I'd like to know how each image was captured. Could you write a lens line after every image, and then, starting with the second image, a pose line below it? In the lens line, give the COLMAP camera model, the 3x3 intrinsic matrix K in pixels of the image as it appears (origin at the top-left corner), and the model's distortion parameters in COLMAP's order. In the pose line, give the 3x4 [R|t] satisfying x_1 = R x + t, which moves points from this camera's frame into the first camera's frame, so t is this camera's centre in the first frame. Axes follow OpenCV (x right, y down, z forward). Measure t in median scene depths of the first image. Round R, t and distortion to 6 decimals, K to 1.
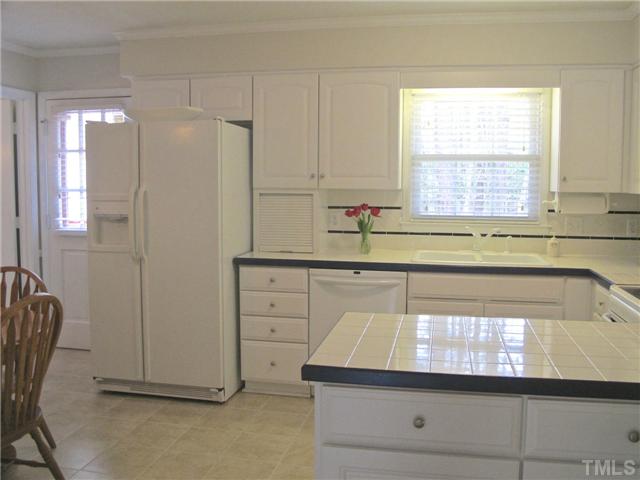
lens RADIAL K [[584.2, 0, 320.4], [0, 584.2, 239.0], [0, 0, 1]] dist [-0.073203, 0.000000]
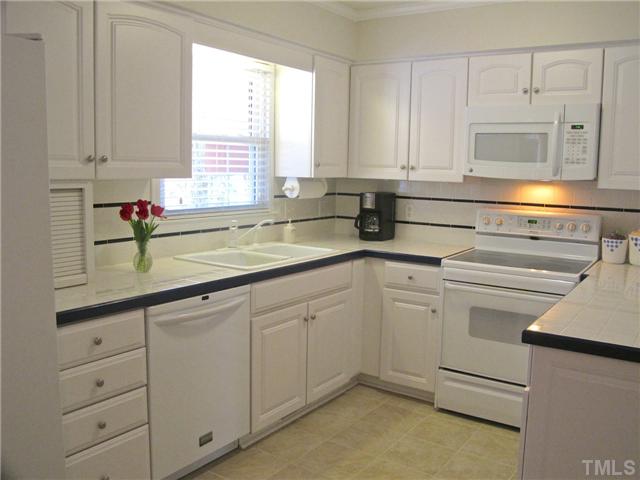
lens RADIAL K [[584.2, 0, 320.0], [0, 584.2, 238.5], [0, 0, 1]] dist [-0.073203, 0.000000]
pose [[0.393894, -0.113808, 0.912083, -0.494346], [0.066202, 0.993240, 0.095345, -0.068928], [-0.916769, 0.022826, 0.398766, 0.554967]]
